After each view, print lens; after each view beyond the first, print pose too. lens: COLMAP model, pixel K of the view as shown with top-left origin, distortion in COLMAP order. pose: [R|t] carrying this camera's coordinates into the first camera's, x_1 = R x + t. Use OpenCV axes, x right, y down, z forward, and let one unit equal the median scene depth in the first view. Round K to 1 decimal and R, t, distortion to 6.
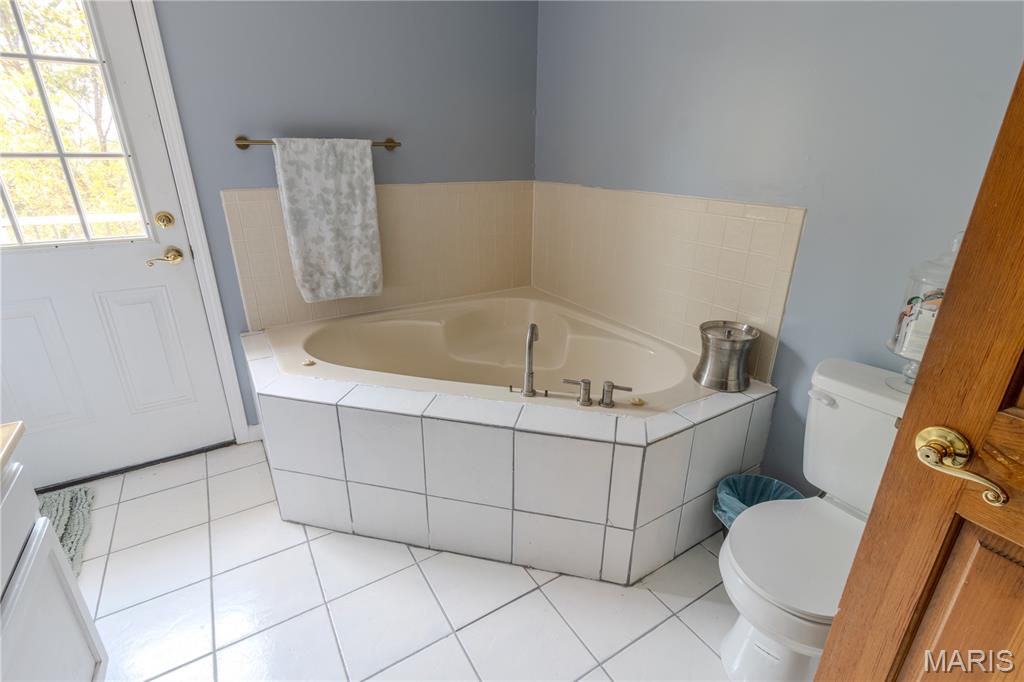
lens RADIAL K [[475.6, 0, 516.4], [0, 475.6, 337.2], [0, 0, 1]] dist [-0.000548, 0.000642]
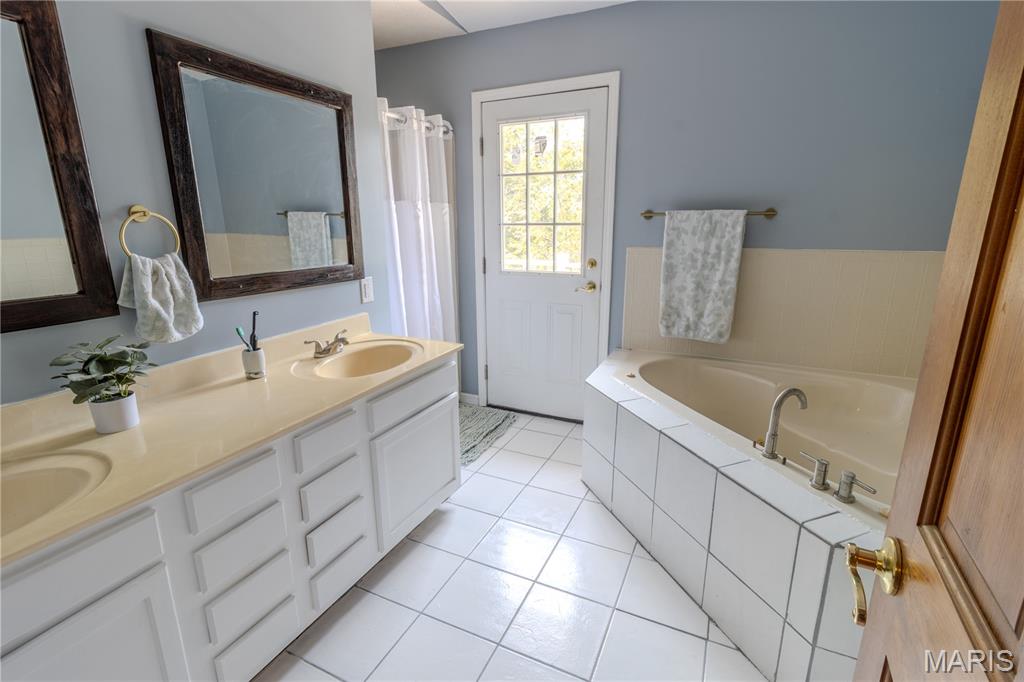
lens RADIAL K [[475.6, 0, 516.4], [0, 475.6, 337.2], [0, 0, 1]] dist [-0.000548, 0.000642]
pose [[0.539730, 0.188876, -0.820376, 0.394605], [-0.296322, 0.954764, 0.024865, 0.012878], [0.787963, 0.229676, 0.571283, -0.018335]]
